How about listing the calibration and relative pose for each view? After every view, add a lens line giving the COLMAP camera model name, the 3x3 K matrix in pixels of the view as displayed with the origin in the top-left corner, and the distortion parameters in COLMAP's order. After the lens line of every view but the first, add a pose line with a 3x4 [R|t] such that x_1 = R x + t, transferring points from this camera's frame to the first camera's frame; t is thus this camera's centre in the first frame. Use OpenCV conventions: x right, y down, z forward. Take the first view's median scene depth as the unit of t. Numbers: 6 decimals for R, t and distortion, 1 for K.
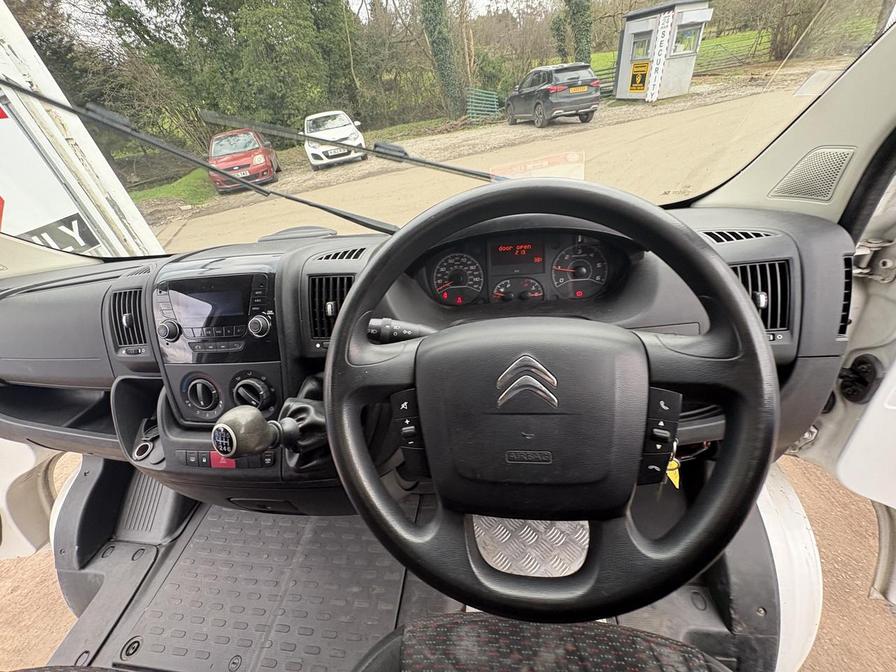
lens RADIAL K [[360.1, 0, 445.3], [0, 360.1, 336.3], [0, 0, 1]] dist [-0.015185, 0.003847]
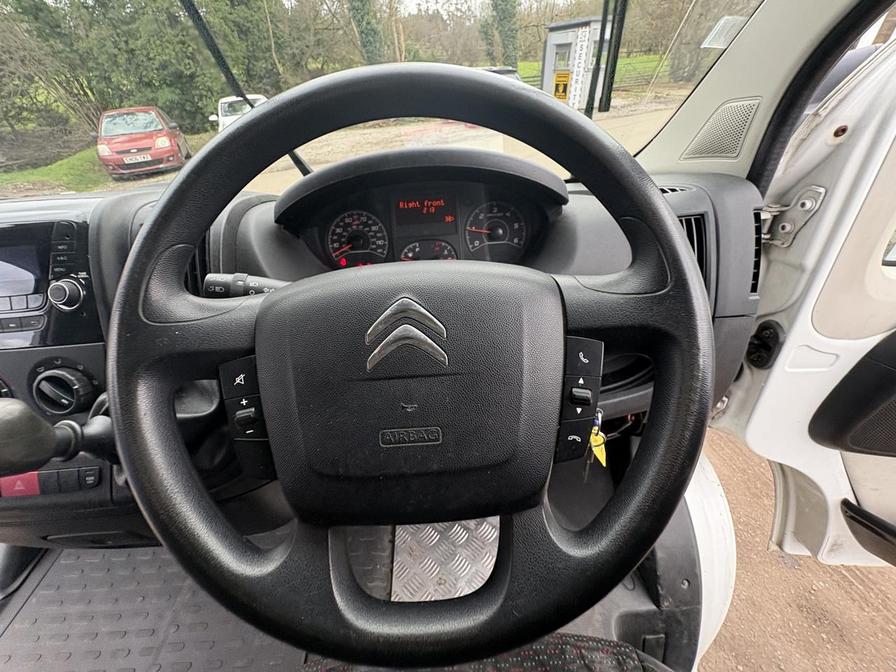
lens RADIAL K [[362.1, 0, 448.0], [0, 362.1, 336.0], [0, 0, 1]] dist [-0.008734, -0.000297]
pose [[0.984521, -0.030064, 0.172667, 0.093870], [0.030339, 0.999539, 0.001050, 0.068622], [-0.172619, 0.004205, 0.984980, 0.138908]]
